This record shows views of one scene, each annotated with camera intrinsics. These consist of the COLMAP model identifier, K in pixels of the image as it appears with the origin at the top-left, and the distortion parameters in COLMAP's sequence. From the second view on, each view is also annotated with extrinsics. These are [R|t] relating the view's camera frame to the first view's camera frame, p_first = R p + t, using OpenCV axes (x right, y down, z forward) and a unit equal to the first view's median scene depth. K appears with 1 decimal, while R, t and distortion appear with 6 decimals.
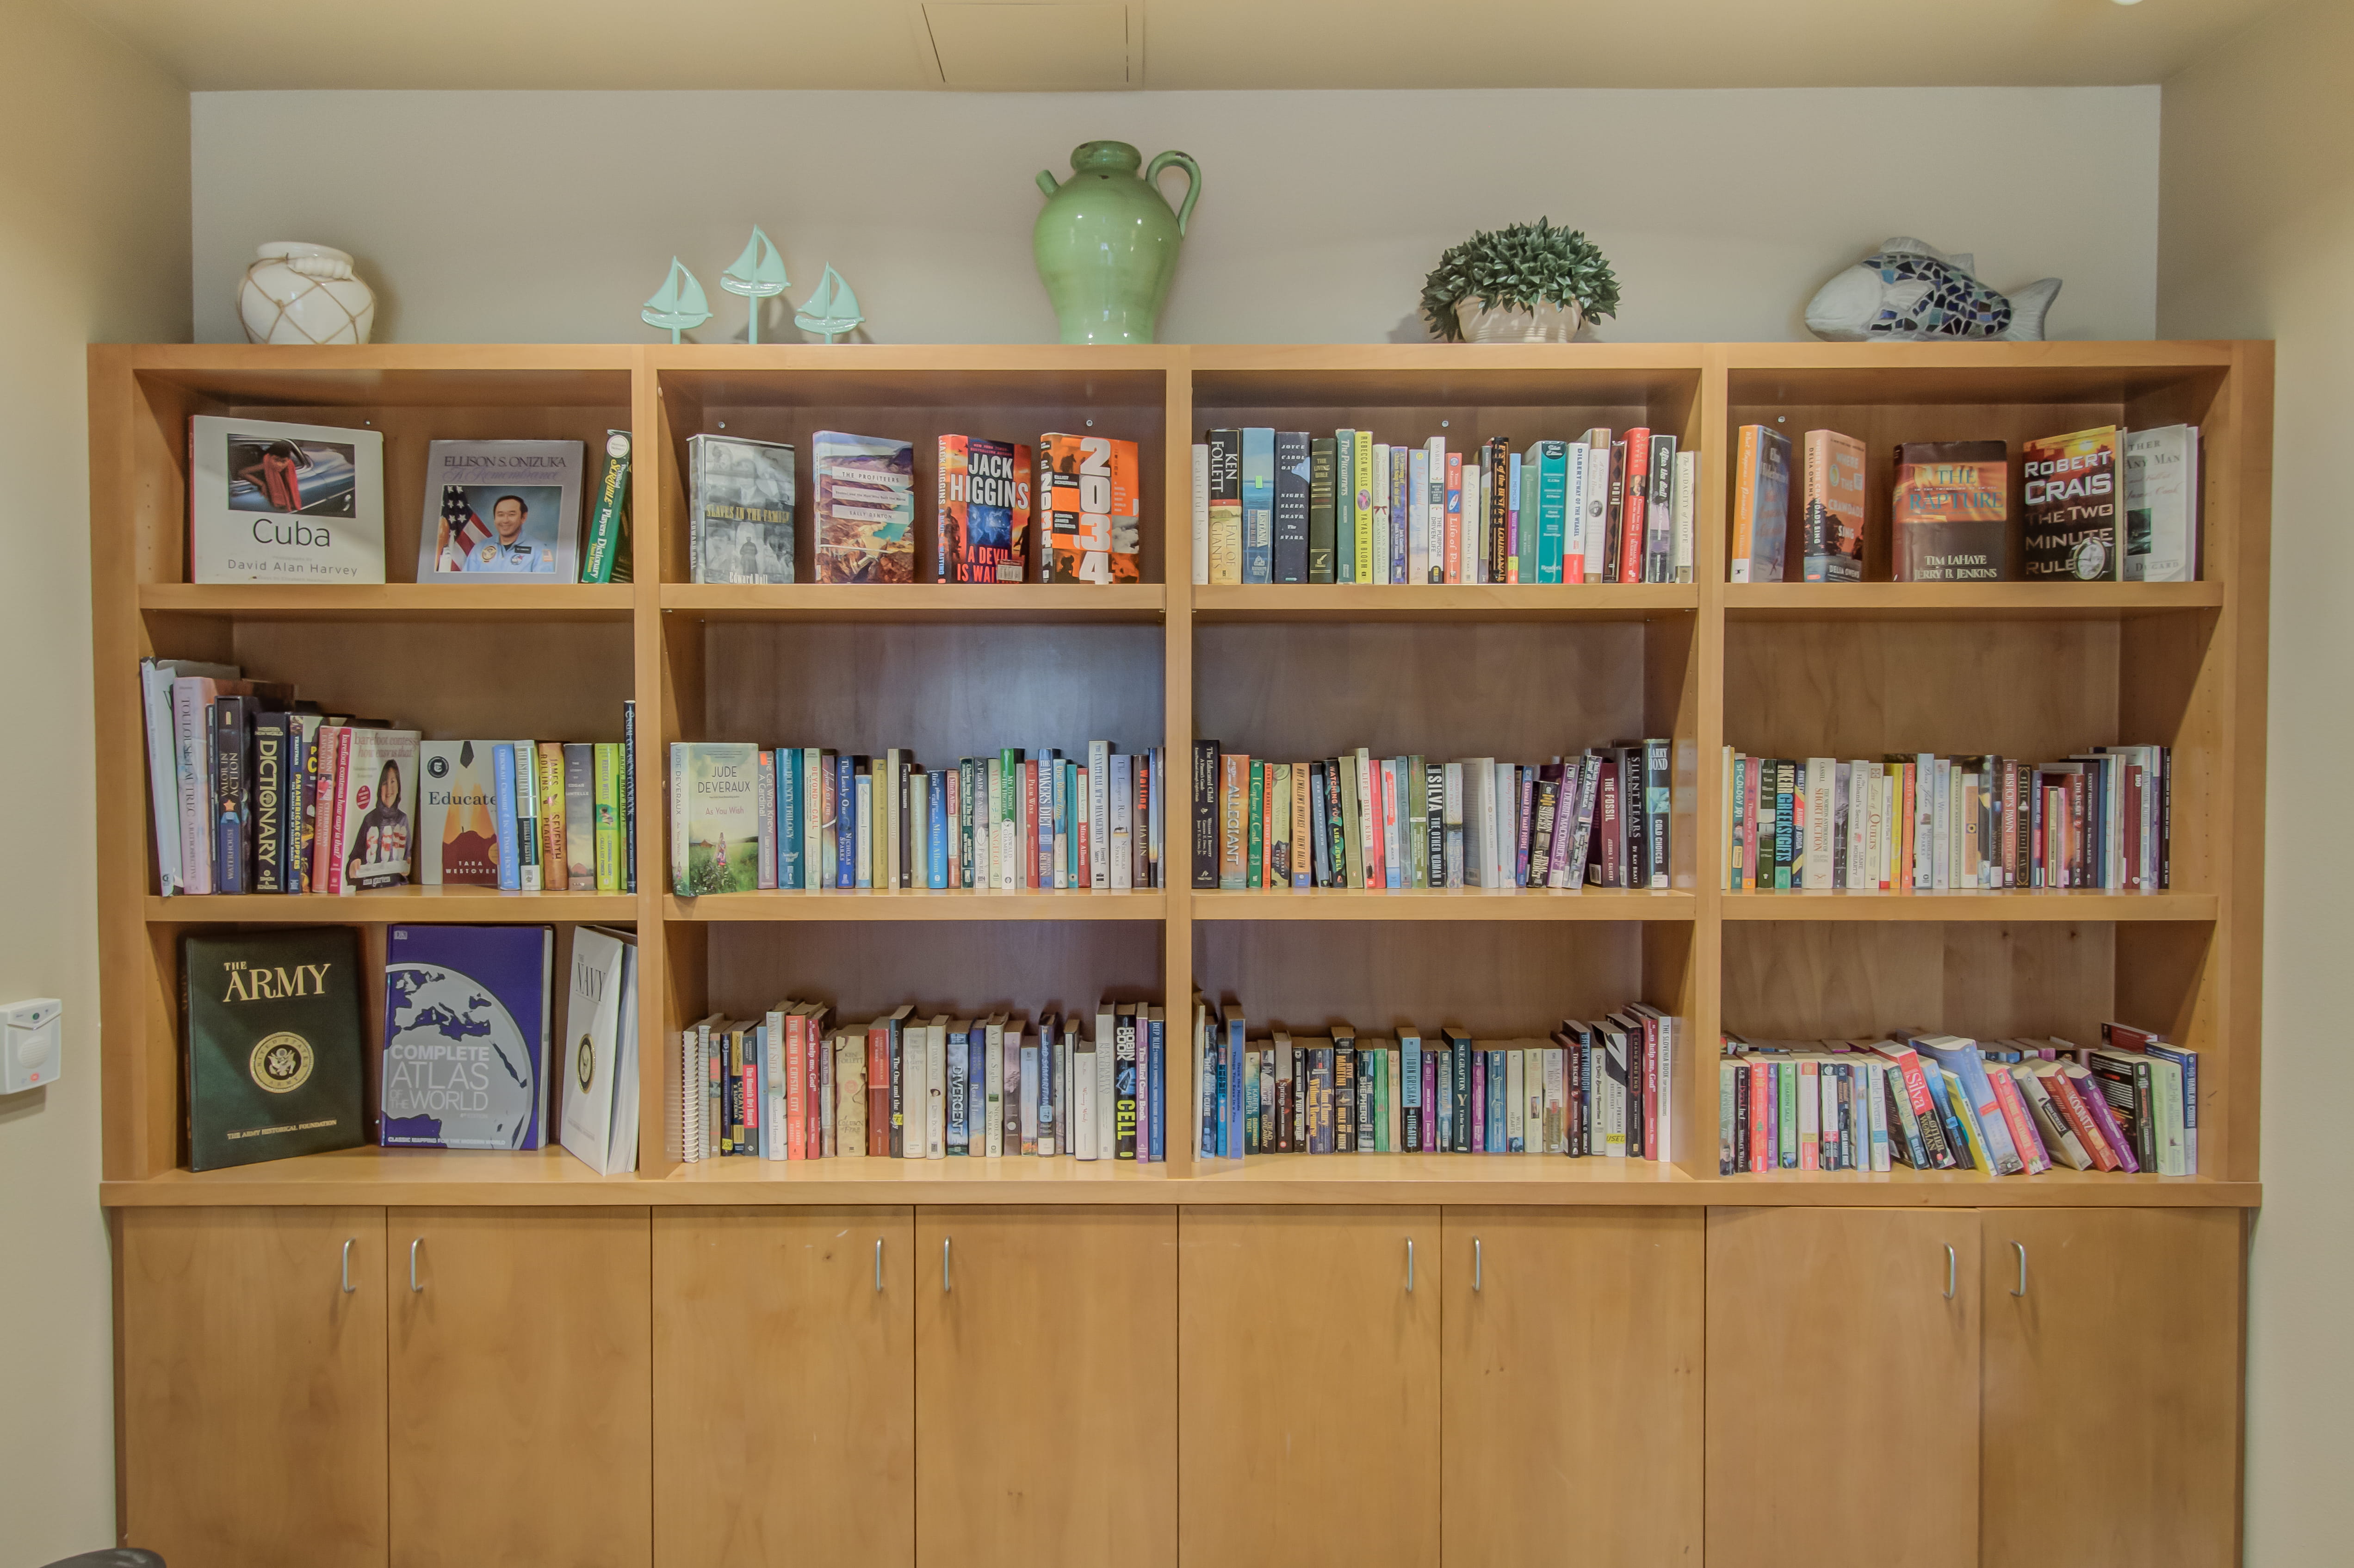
lens RADIAL K [[1492.4, 0, 1177.0], [0, 1492.4, 784.0], [0, 0, 1]] dist [0.007255, 0.002334]
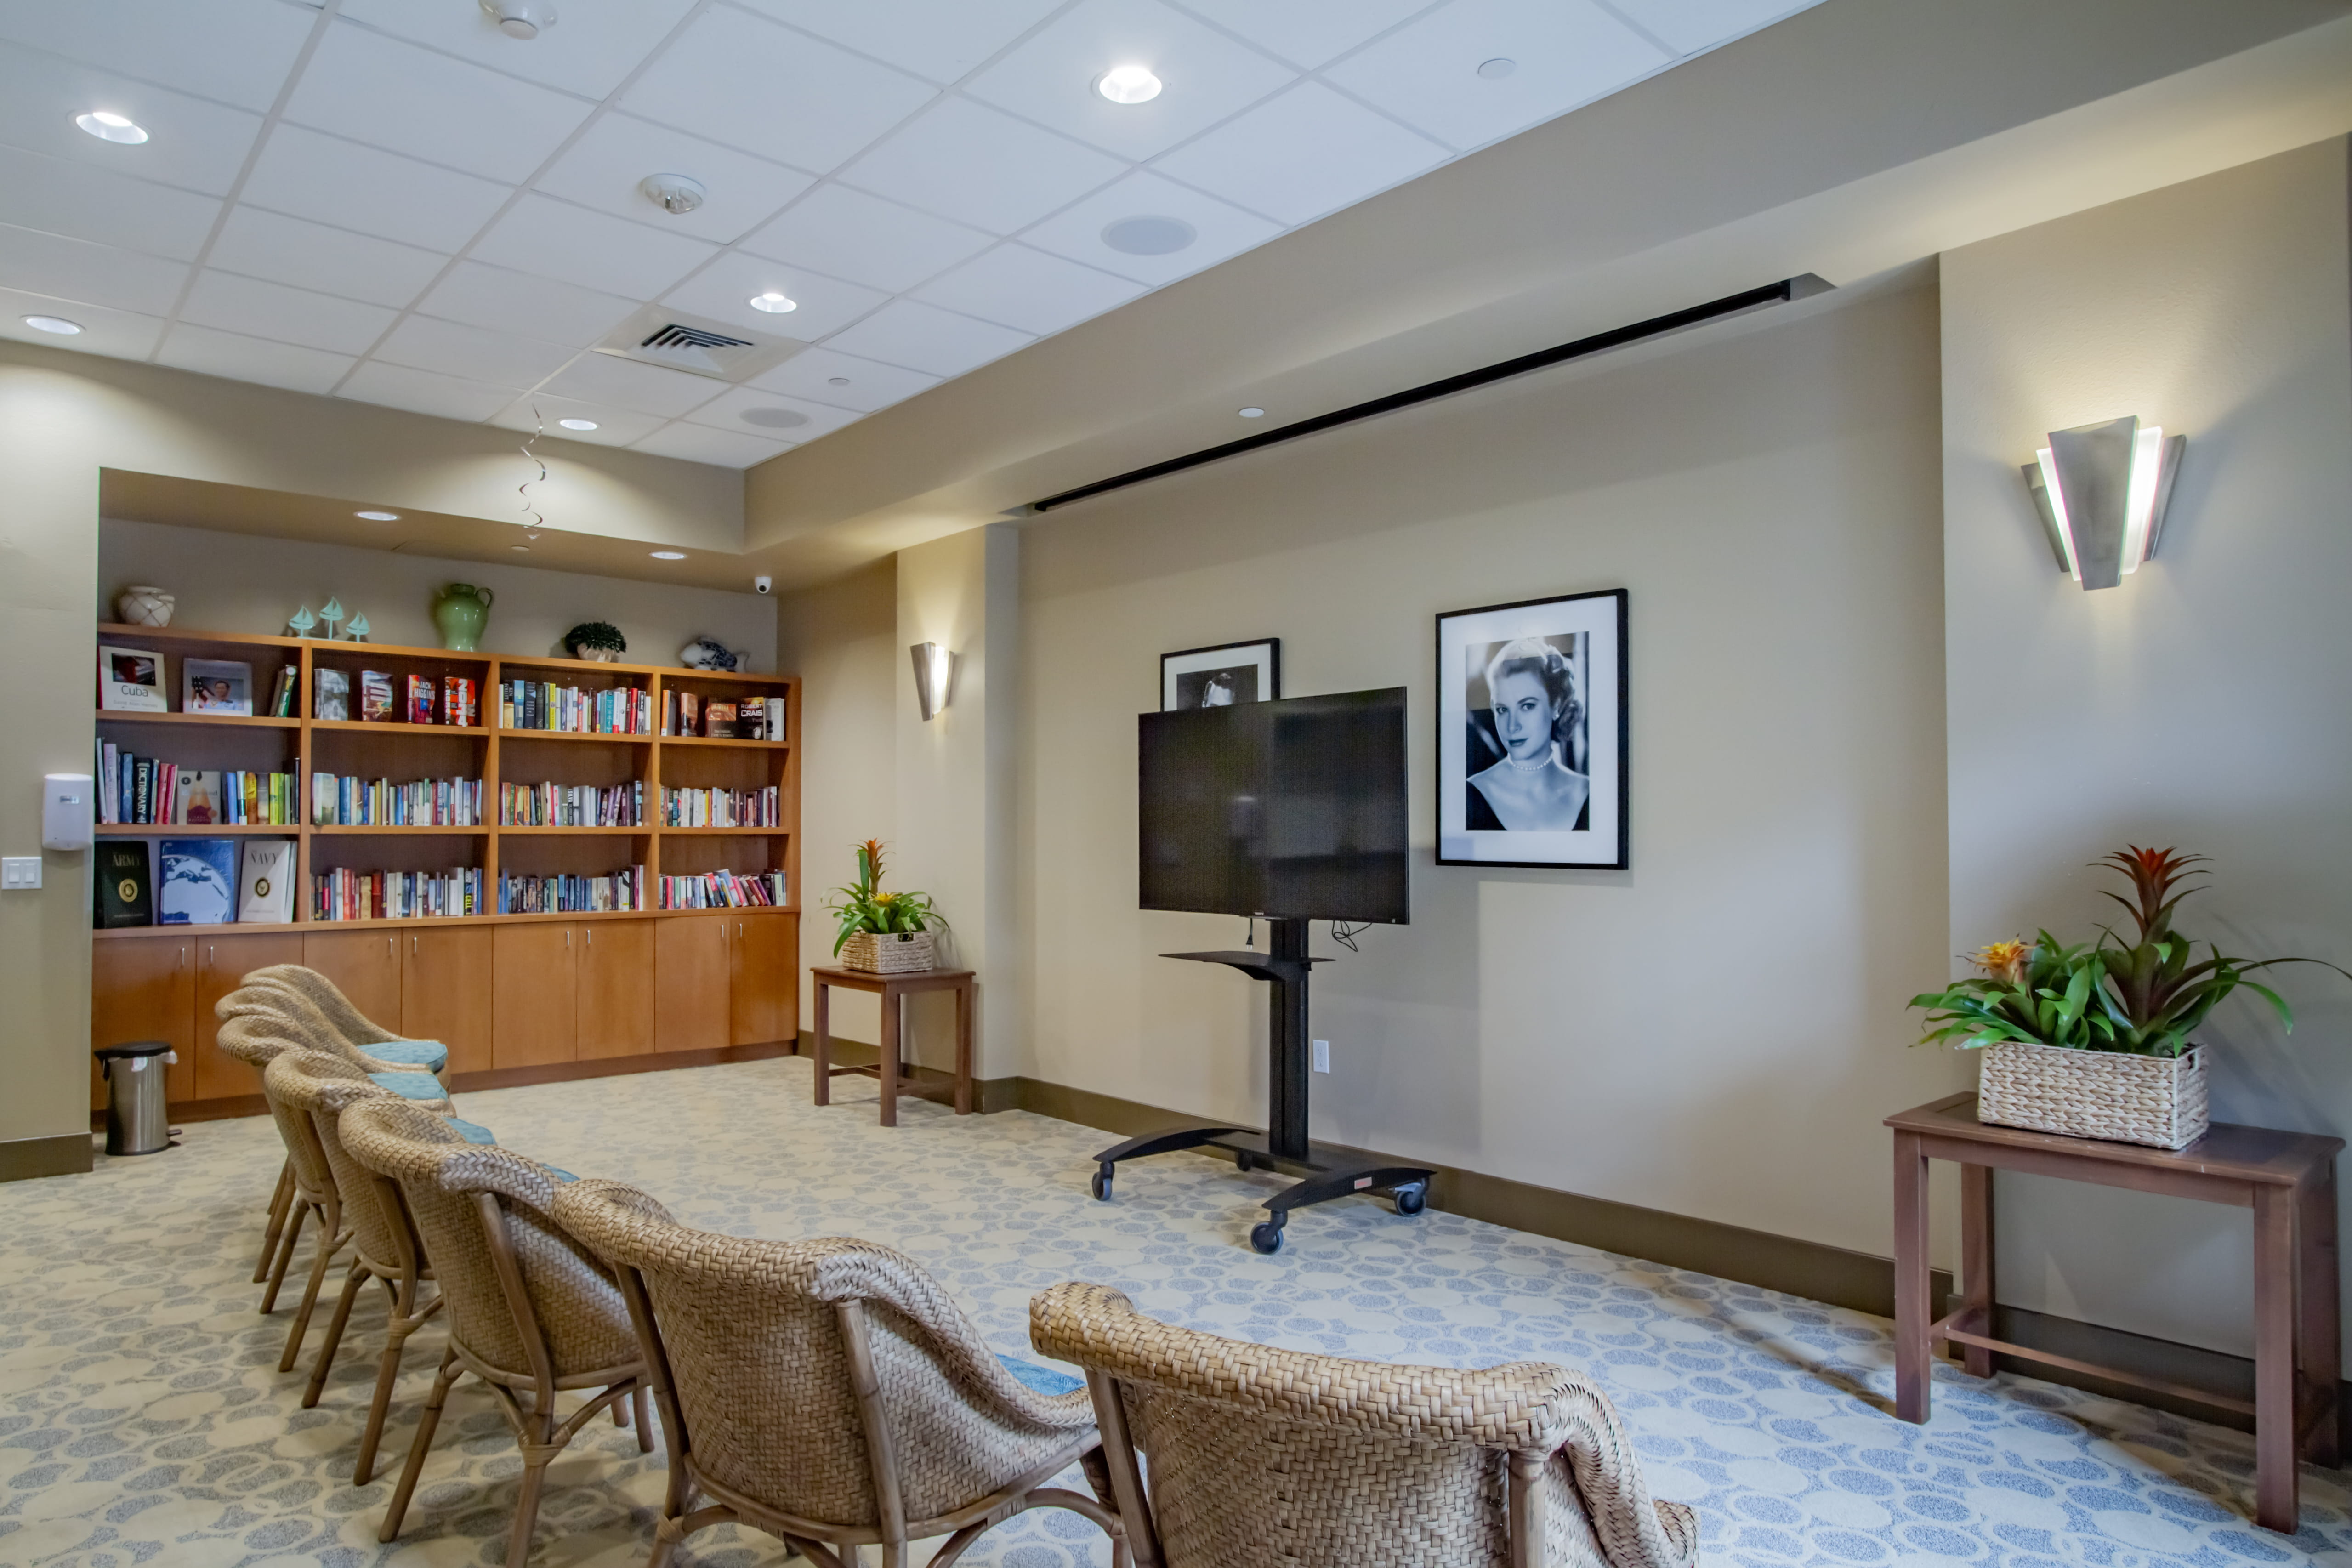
lens RADIAL K [[1423.7, 0, 1169.3], [0, 1423.7, 802.6], [0, 0, 1]] dist [0.004249, 0.002241]
pose [[0.717106, 0.013602, 0.696831, -1.044431], [0.020231, 0.998982, -0.040319, 0.170572], [-0.696670, 0.043011, 0.716101, -2.097361]]
